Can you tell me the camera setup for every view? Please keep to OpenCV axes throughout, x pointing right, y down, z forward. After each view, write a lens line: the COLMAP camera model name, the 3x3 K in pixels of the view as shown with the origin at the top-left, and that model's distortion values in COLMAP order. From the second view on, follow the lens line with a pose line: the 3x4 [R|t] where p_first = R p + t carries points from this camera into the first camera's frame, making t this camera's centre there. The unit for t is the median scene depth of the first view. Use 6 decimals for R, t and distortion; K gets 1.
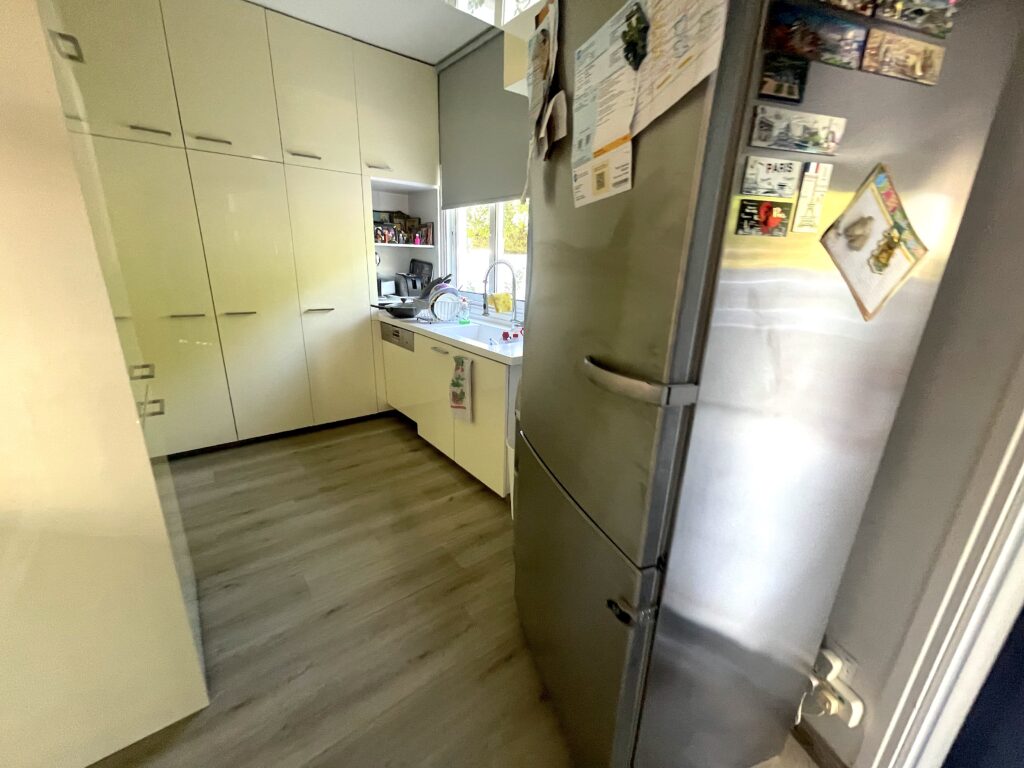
lens RADIAL K [[413.5, 0, 515.4], [0, 413.5, 389.5], [0, 0, 1]] dist [-0.003895, -0.000263]
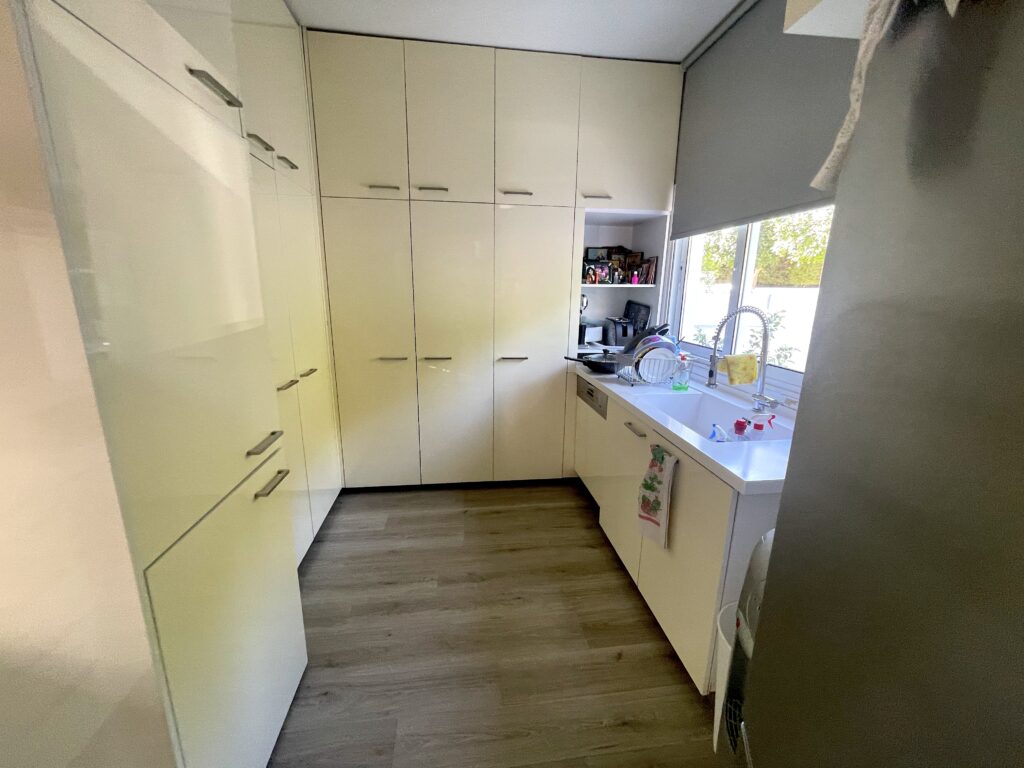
lens RADIAL K [[413.5, 0, 515.4], [0, 413.5, 389.5], [0, 0, 1]] dist [-0.003895, -0.000263]
pose [[0.856876, 0.102827, -0.505163, -0.004010], [-0.142035, 0.989069, -0.039597, -0.089649], [0.495570, 0.105681, 0.862115, 0.228678]]
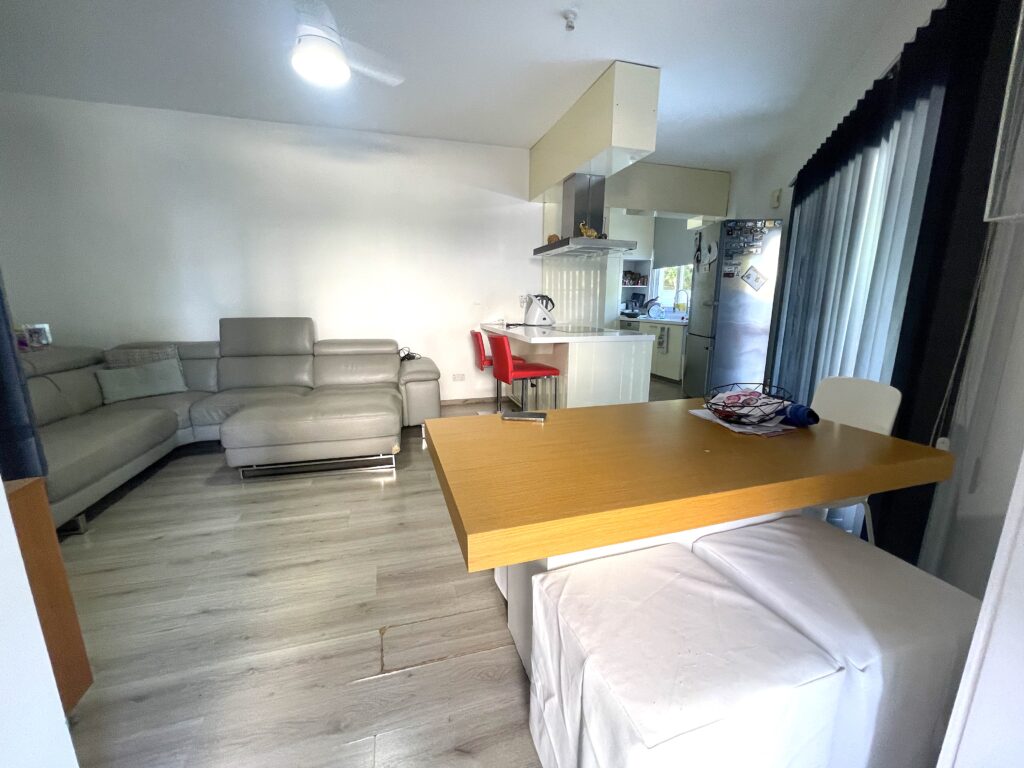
lens RADIAL K [[413.5, 0, 515.4], [0, 413.5, 389.5], [0, 0, 1]] dist [-0.003895, -0.000263]
pose [[0.923171, 0.048152, -0.381361, 0.011816], [-0.086893, 0.992583, -0.085017, 0.471101], [0.374439, 0.111623, 0.920509, -1.285669]]
